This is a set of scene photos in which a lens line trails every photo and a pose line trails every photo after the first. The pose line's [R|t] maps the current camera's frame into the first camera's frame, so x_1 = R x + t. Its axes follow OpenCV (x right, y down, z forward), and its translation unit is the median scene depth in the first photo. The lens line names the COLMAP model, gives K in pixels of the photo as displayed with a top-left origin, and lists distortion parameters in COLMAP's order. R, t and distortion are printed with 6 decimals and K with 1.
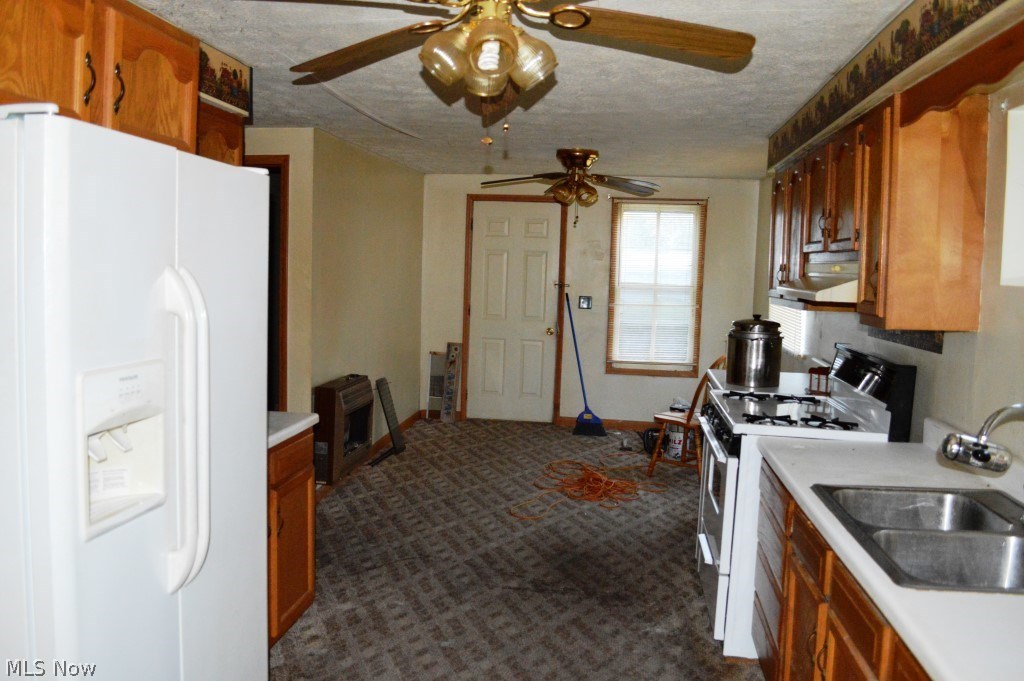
lens RADIAL K [[822.4, 0, 509.9], [0, 822.4, 336.1], [0, 0, 1]] dist [-0.082171, 0.015739]
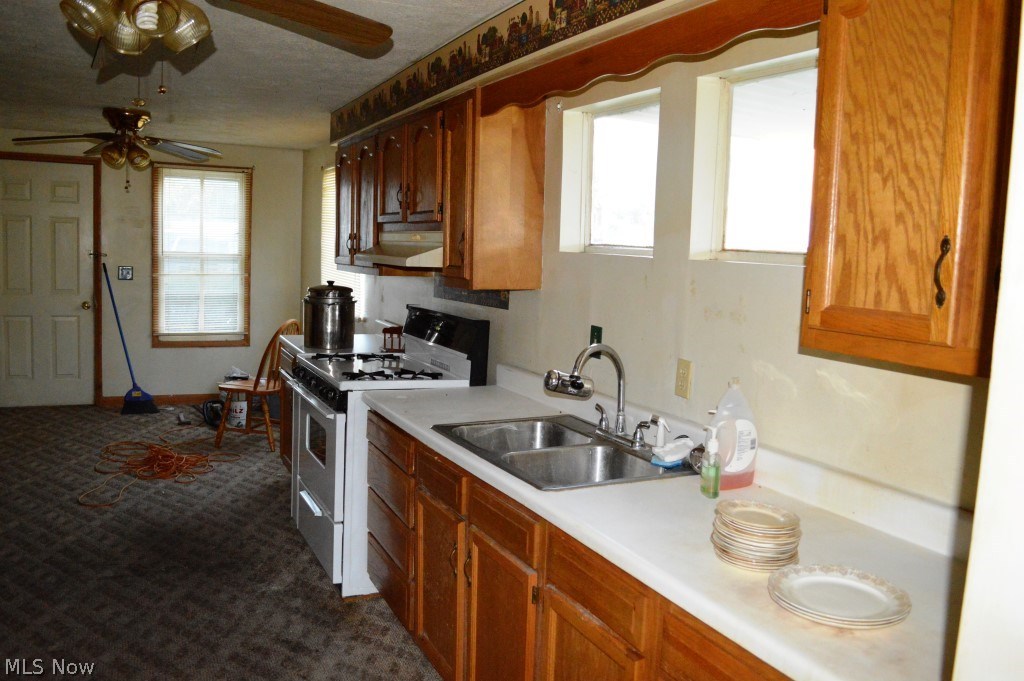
lens RADIAL K [[822.4, 0, 509.9], [0, 822.4, 336.1], [0, 0, 1]] dist [-0.082171, 0.015739]
pose [[0.832712, -0.054478, 0.551020, -0.114147], [0.033397, 0.998278, 0.048229, 0.002366], [-0.552698, -0.021759, 0.833097, -0.018369]]
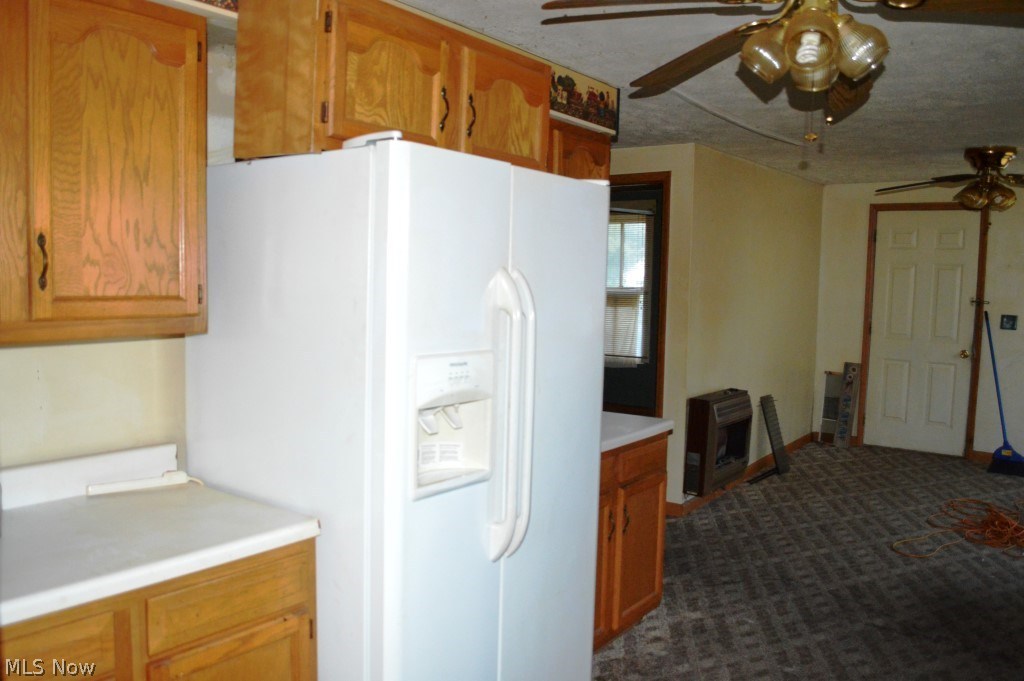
lens RADIAL K [[822.4, 0, 509.9], [0, 822.4, 336.1], [0, 0, 1]] dist [-0.082171, 0.015739]
pose [[0.877285, 0.025054, -0.479315, 0.069932], [-0.036636, 0.999219, -0.014824, 0.012271], [0.478569, 0.030565, 0.877518, 0.003052]]
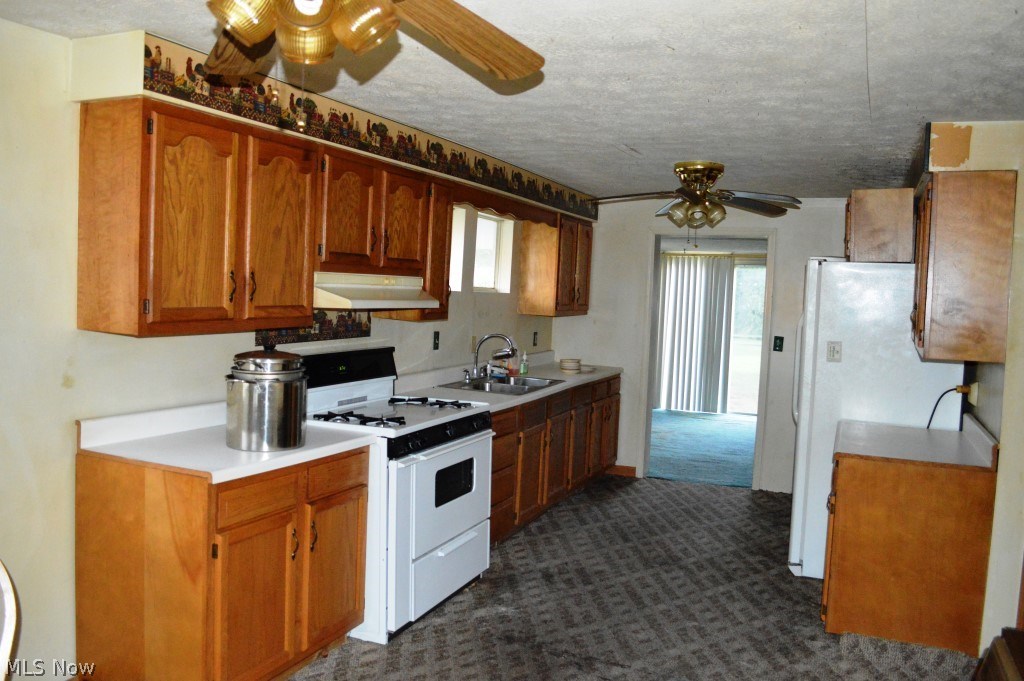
lens RADIAL K [[822.4, 0, 509.9], [0, 822.4, 336.1], [0, 0, 1]] dist [-0.082171, 0.015739]
pose [[-0.959852, -0.080593, 0.268680, -0.096770], [-0.040768, 0.987748, 0.150640, -0.179011], [-0.277528, 0.133639, -0.951377, 1.961890]]
